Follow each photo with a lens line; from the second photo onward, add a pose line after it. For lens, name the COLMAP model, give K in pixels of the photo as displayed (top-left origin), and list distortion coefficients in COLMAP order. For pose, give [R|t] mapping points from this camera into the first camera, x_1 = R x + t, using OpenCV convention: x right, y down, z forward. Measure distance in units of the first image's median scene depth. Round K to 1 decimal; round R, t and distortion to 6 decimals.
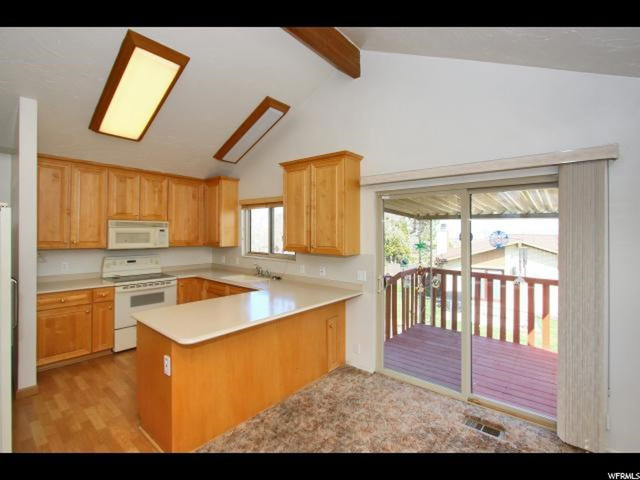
lens RADIAL K [[295.0, 0, 334.2], [0, 295.0, 233.6], [0, 0, 1]] dist [-0.016469, 0.000408]
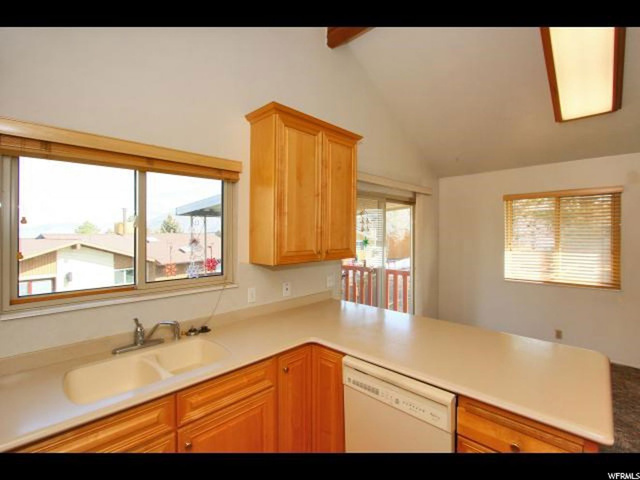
lens RADIAL K [[295.0, 0, 329.8], [0, 295.0, 232.3], [0, 0, 1]] dist [-0.016469, 0.000408]
pose [[0.093598, -0.009477, 0.995565, -0.637642], [0.011256, 0.999901, 0.008460, -0.004048], [-0.995546, 0.010414, 0.093695, 0.761158]]
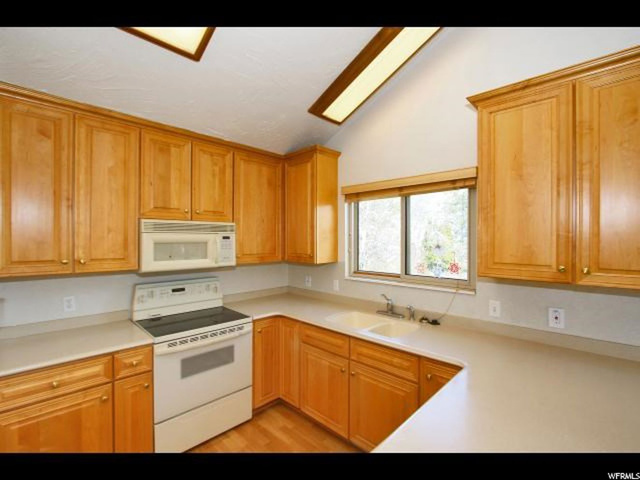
lens RADIAL K [[295.0, 0, 323.2], [0, 295.0, 240.2], [0, 0, 1]] dist [-0.016469, 0.000408]
pose [[0.994415, -0.013072, -0.104727, -0.338437], [0.012655, 0.999909, -0.004650, -0.000392], [0.104779, 0.003299, 0.994490, 0.440150]]
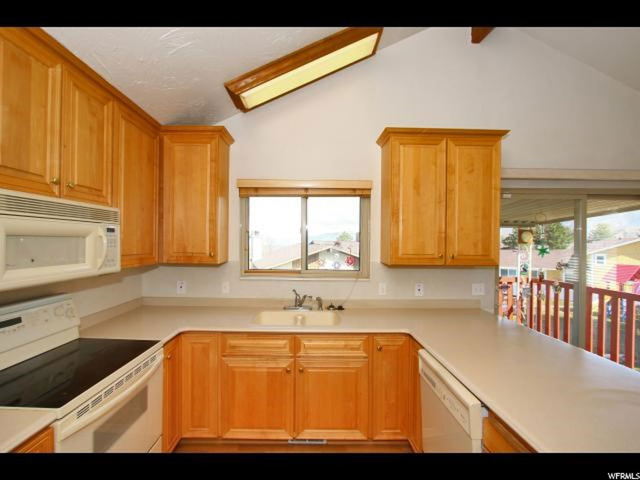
lens RADIAL K [[295.0, 0, 315.9], [0, 295.0, 241.6], [0, 0, 1]] dist [-0.016469, 0.000408]
pose [[0.775750, -0.006859, 0.631003, -0.636953], [0.006268, 0.999975, 0.003164, 0.005750], [-0.631009, 0.001501, 0.775774, 0.540527]]
